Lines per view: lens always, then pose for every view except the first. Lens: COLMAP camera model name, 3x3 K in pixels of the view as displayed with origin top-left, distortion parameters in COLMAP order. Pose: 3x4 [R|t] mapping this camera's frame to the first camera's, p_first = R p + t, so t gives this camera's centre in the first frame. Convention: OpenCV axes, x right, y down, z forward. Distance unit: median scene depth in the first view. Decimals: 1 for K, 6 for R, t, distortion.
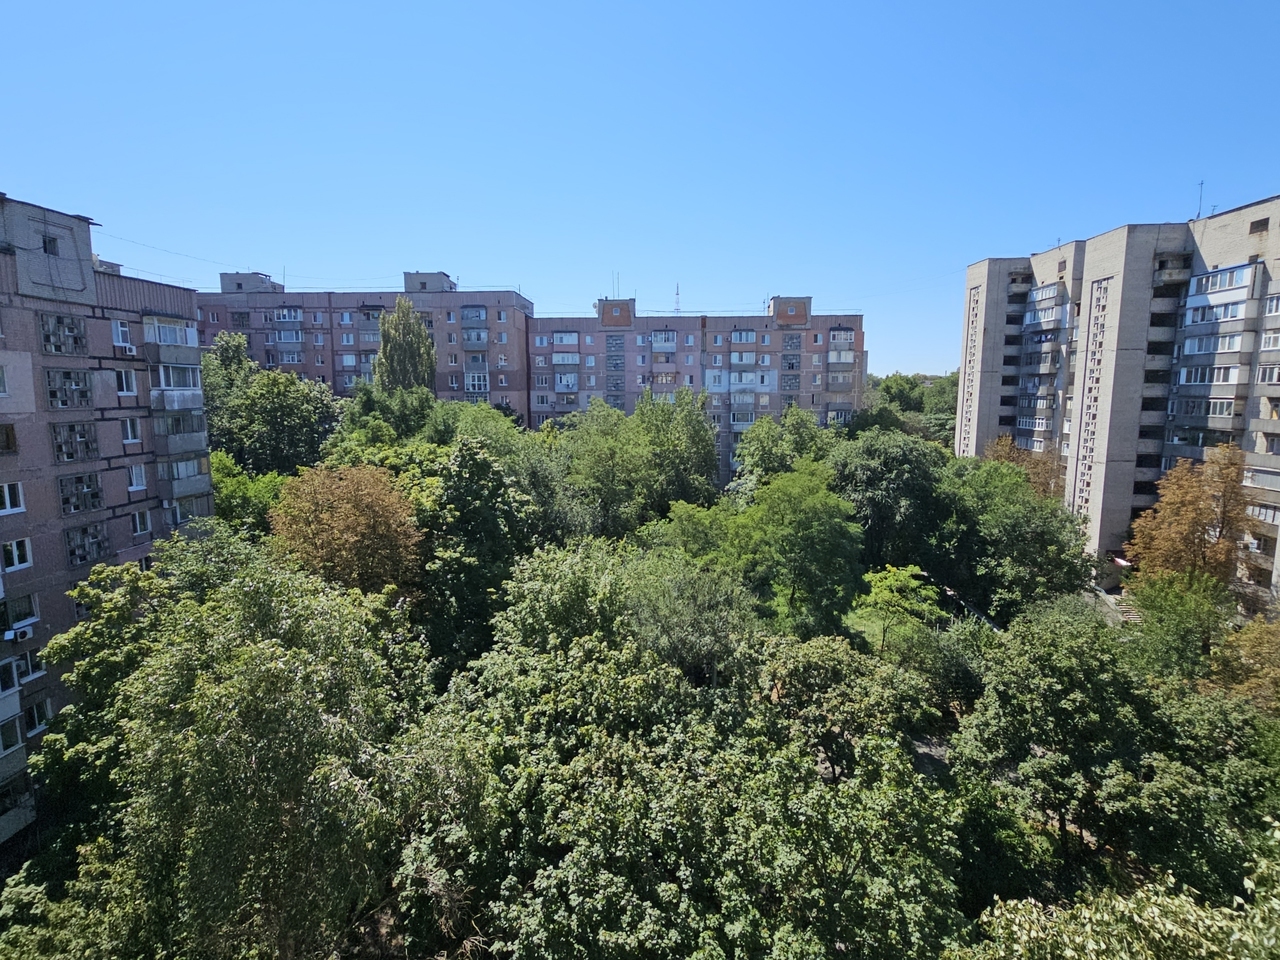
lens RADIAL K [[621.2, 0, 640.0], [0, 621.2, 480.0], [0, 0, 1]] dist [-0.004130, -0.001062]
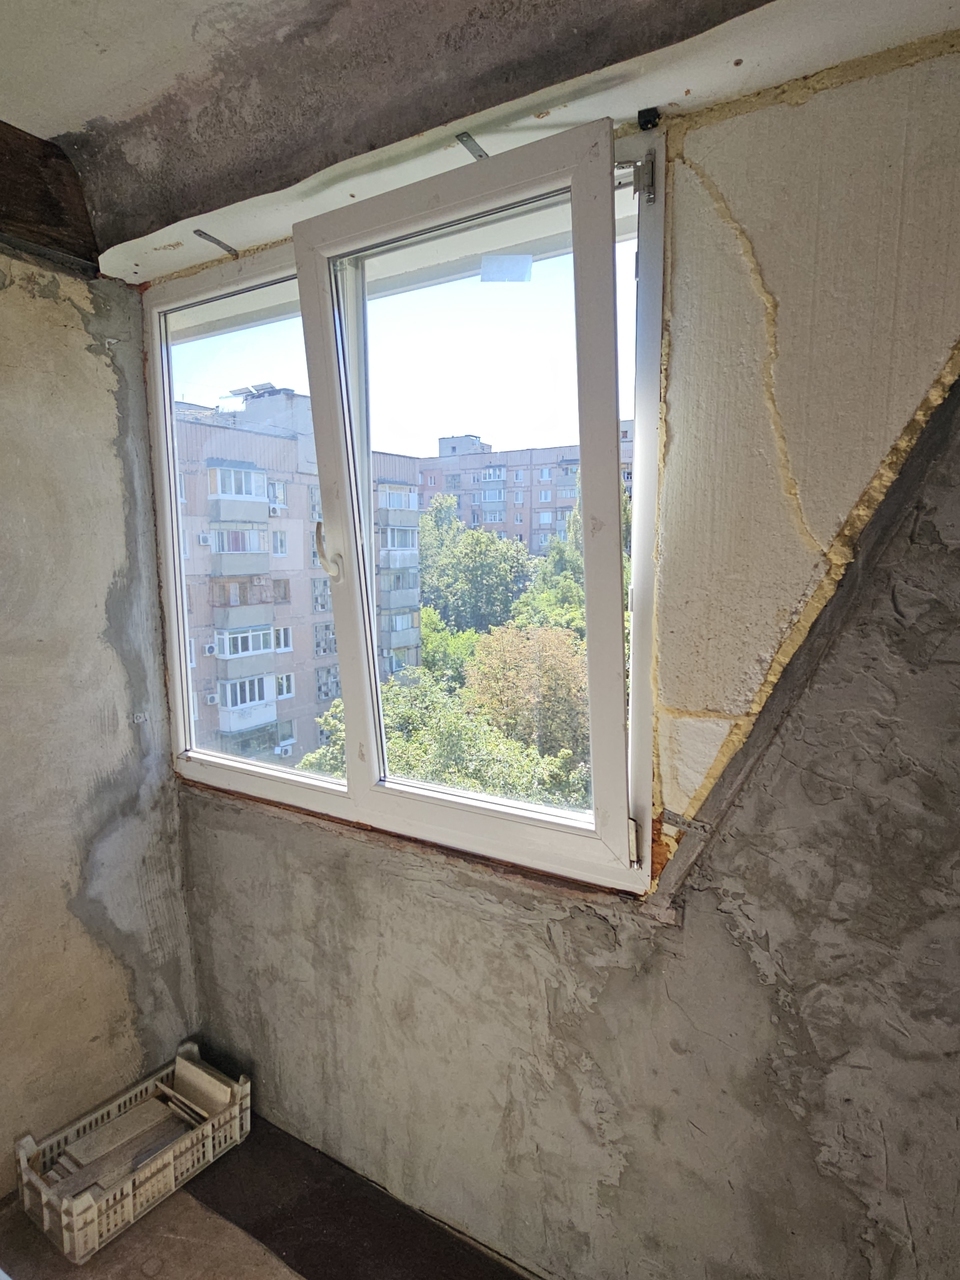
lens RADIAL K [[621.2, 0, 480.0], [0, 621.2, 640.0], [0, 0, 1]] dist [-0.004130, -0.001062]
pose [[0.869142, 0.059002, -0.491030, -0.071404], [-0.061624, 0.998040, 0.010848, -0.007095], [0.490708, 0.020830, 0.871075, 0.110727]]
